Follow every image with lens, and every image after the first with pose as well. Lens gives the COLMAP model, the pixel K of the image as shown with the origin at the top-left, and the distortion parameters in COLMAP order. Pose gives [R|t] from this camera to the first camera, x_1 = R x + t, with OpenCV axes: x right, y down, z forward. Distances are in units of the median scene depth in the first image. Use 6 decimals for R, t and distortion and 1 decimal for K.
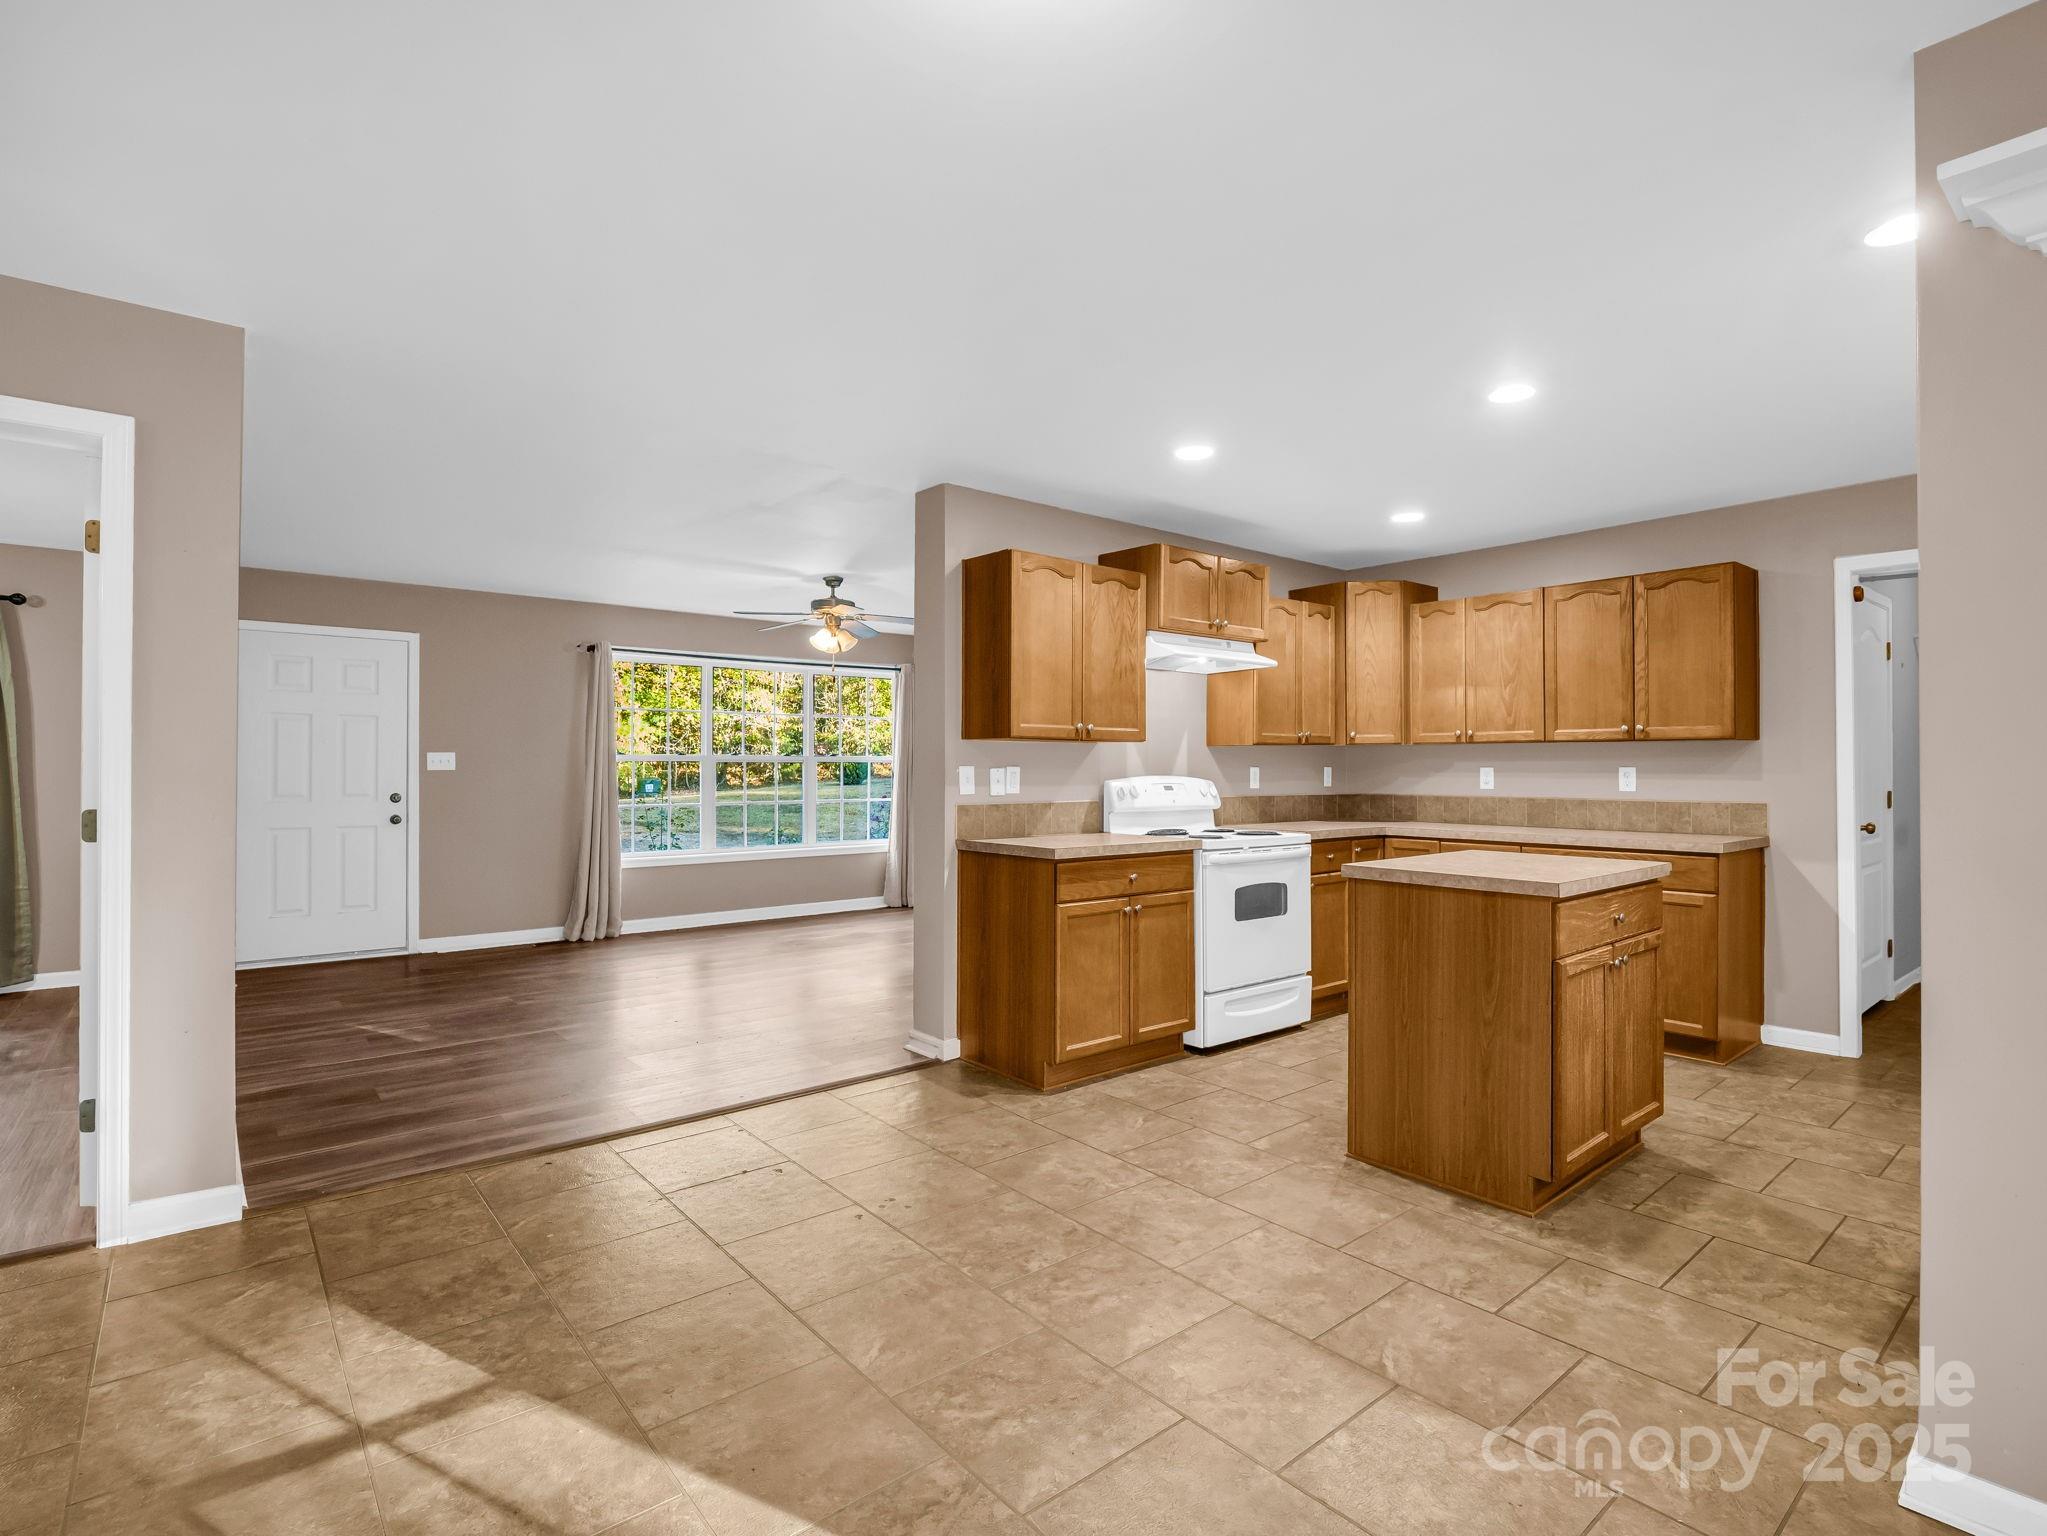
lens RADIAL K [[1012.9, 0, 1031.8], [0, 1012.9, 751.7], [0, 0, 1]] dist [-0.009900, -0.000085]
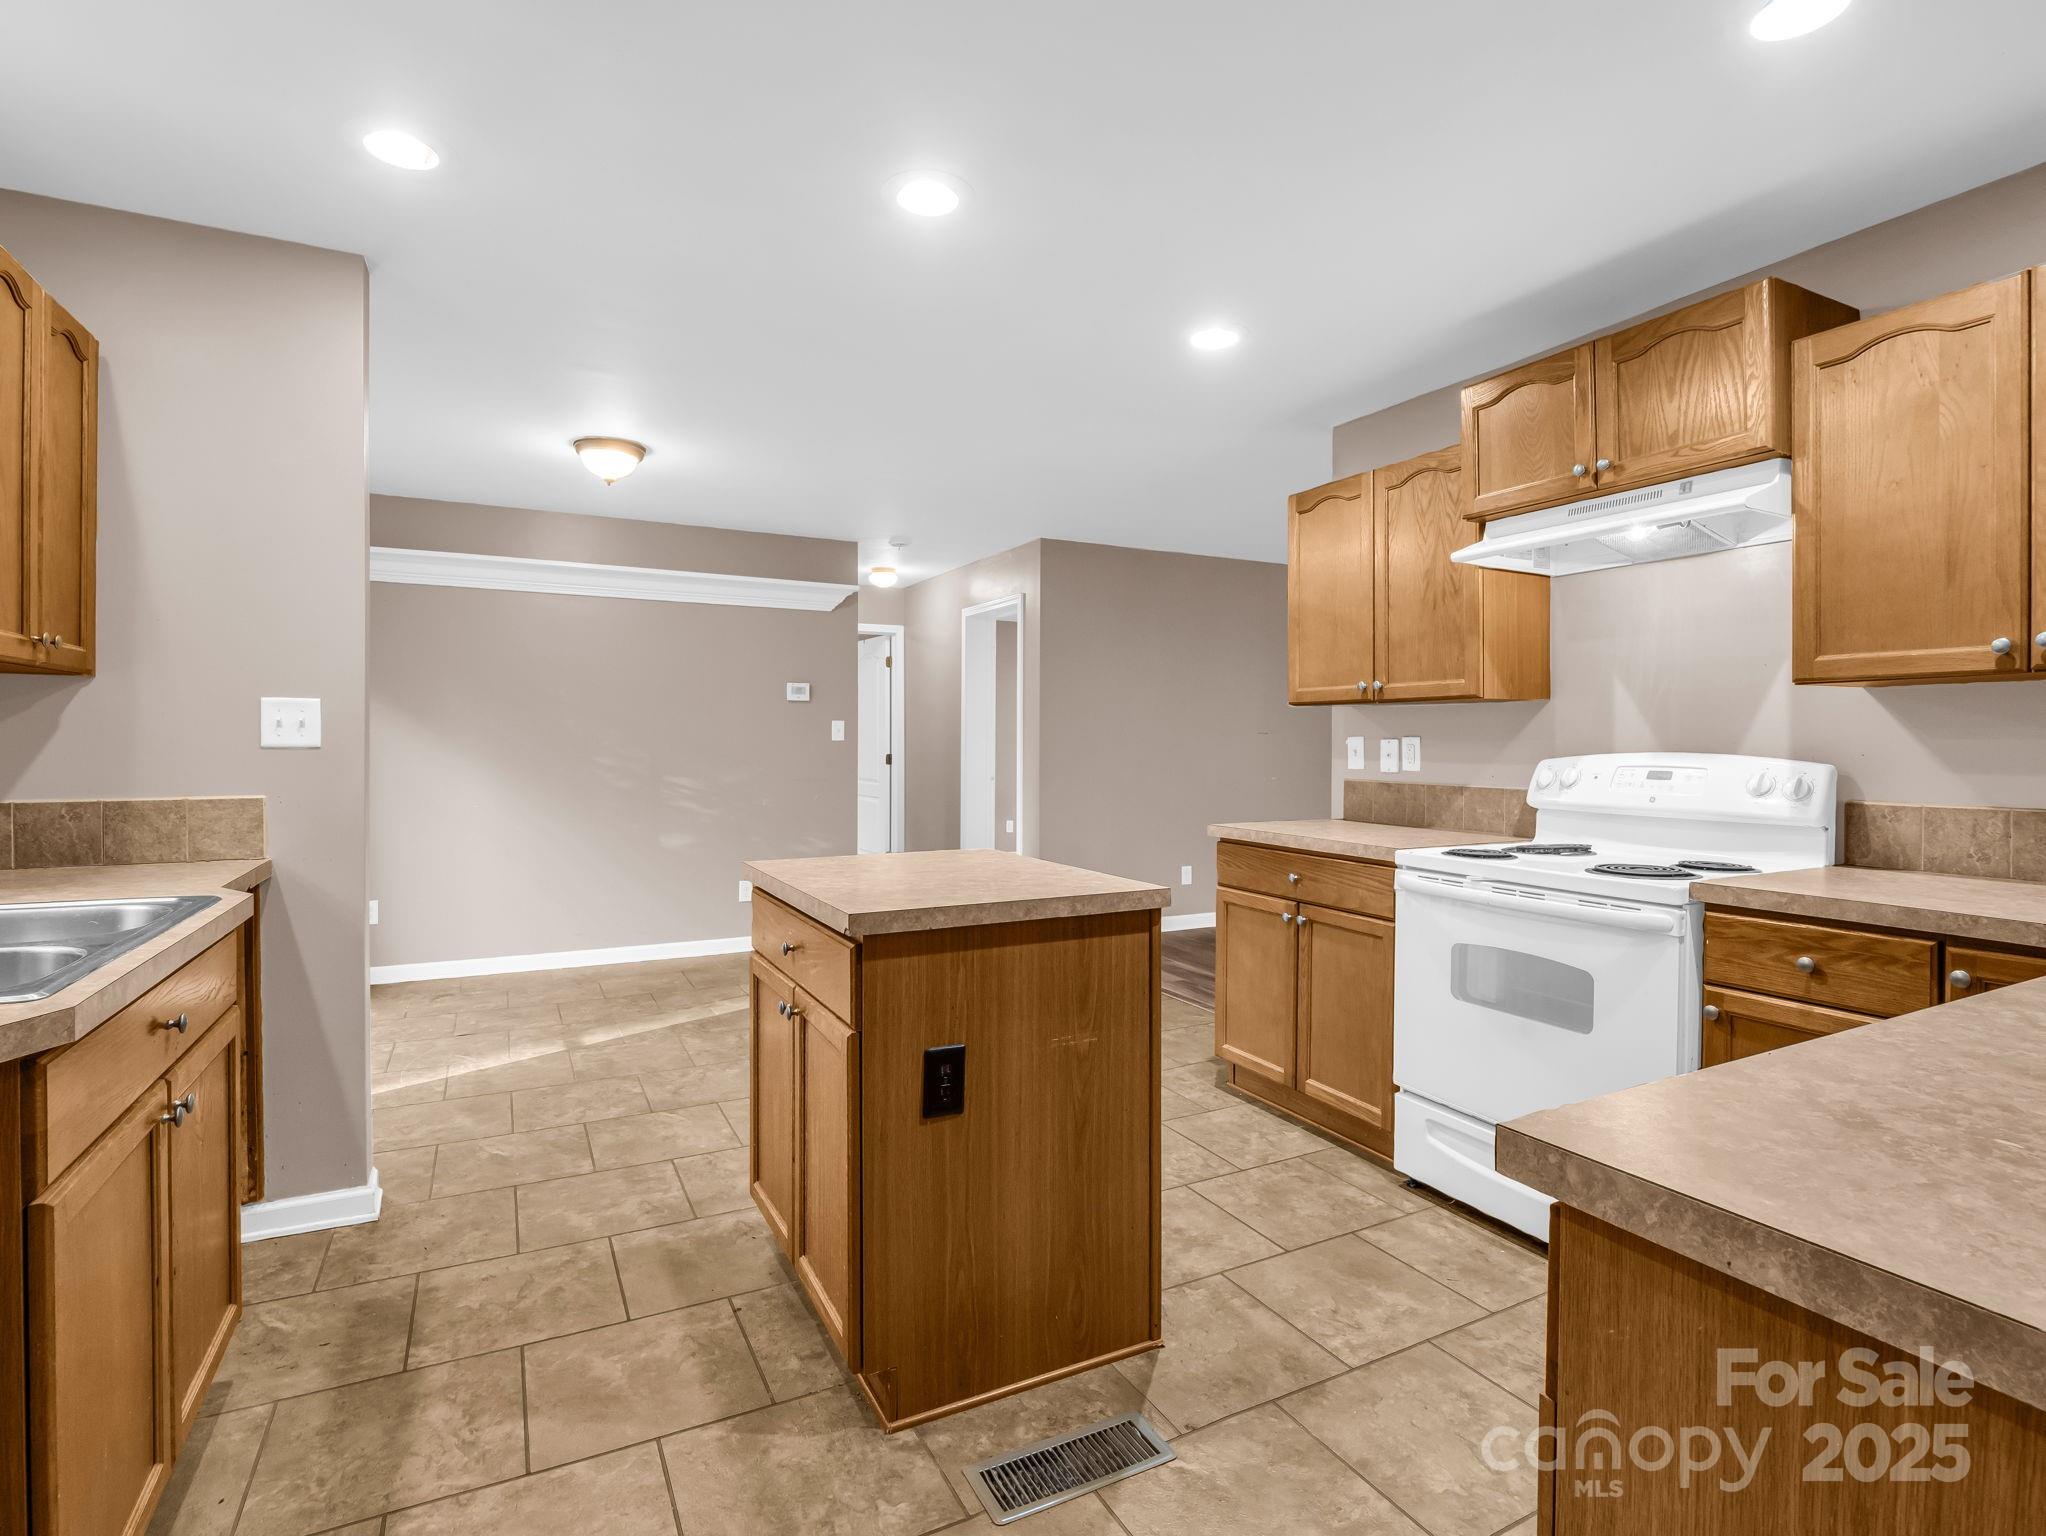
lens RADIAL K [[1012.4, 0, 1031.3], [0, 1012.4, 751.7], [0, 0, 1]] dist [-0.009900, -0.000085]
pose [[-0.215507, 0.010206, -0.976449, 1.070207], [0.011012, 0.999907, 0.008020, 0.021645], [0.976440, -0.009024, -0.215600, 1.148893]]
